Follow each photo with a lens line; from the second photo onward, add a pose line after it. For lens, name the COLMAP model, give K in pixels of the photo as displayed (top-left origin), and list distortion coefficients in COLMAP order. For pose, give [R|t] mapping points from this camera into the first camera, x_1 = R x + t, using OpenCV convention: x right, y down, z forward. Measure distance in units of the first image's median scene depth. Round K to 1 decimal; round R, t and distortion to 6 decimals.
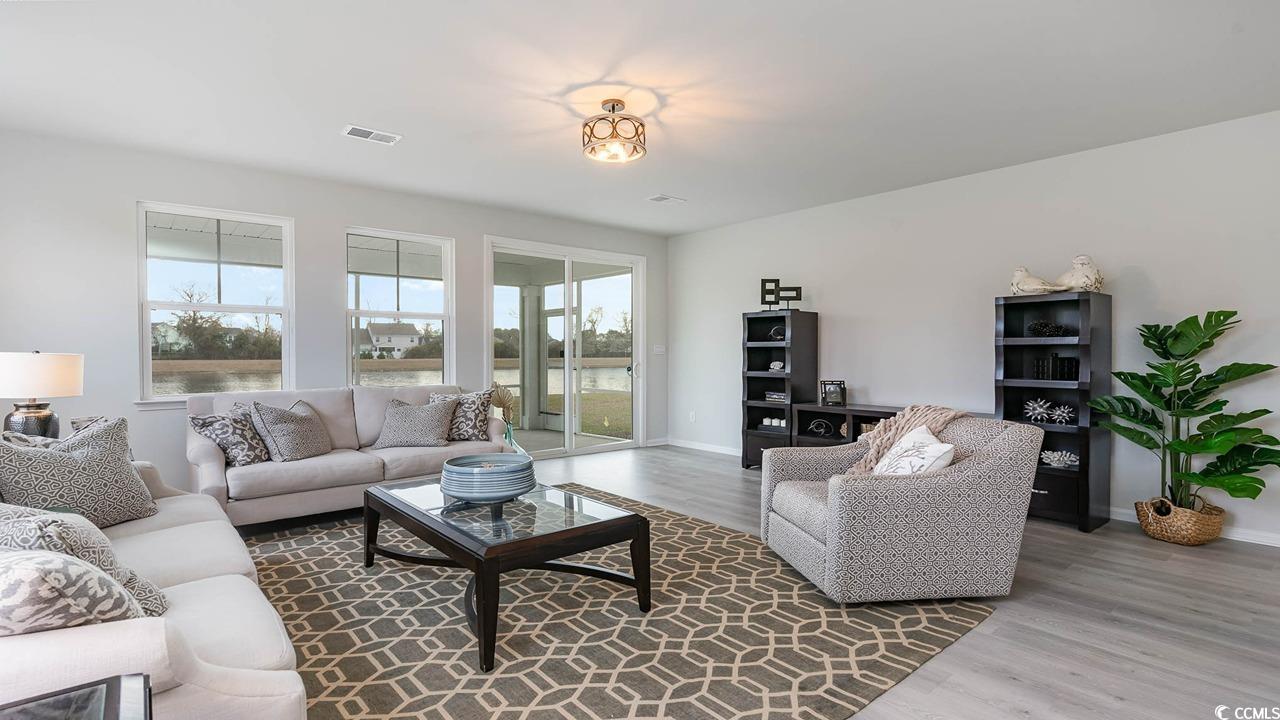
lens RADIAL K [[611.2, 0, 640.0], [0, 611.2, 360.0], [0, 0, 1]] dist [-0.000941, -0.000691]
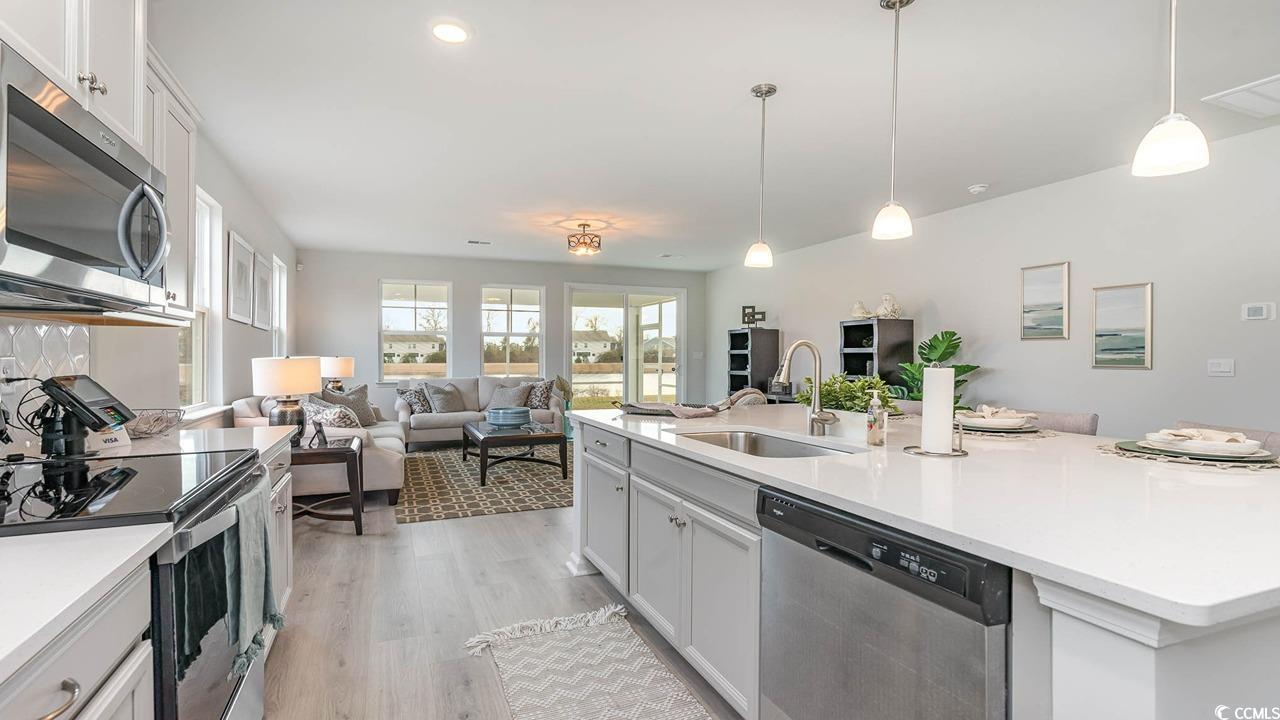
lens RADIAL K [[611.2, 0, 640.0], [0, 611.2, 360.0], [0, 0, 1]] dist [-0.000941, -0.000691]
pose [[0.952123, 0.002585, -0.305705, 0.439017], [-0.004906, 0.999965, -0.006824, 0.004293], [0.305677, 0.007997, 0.952102, -0.461361]]
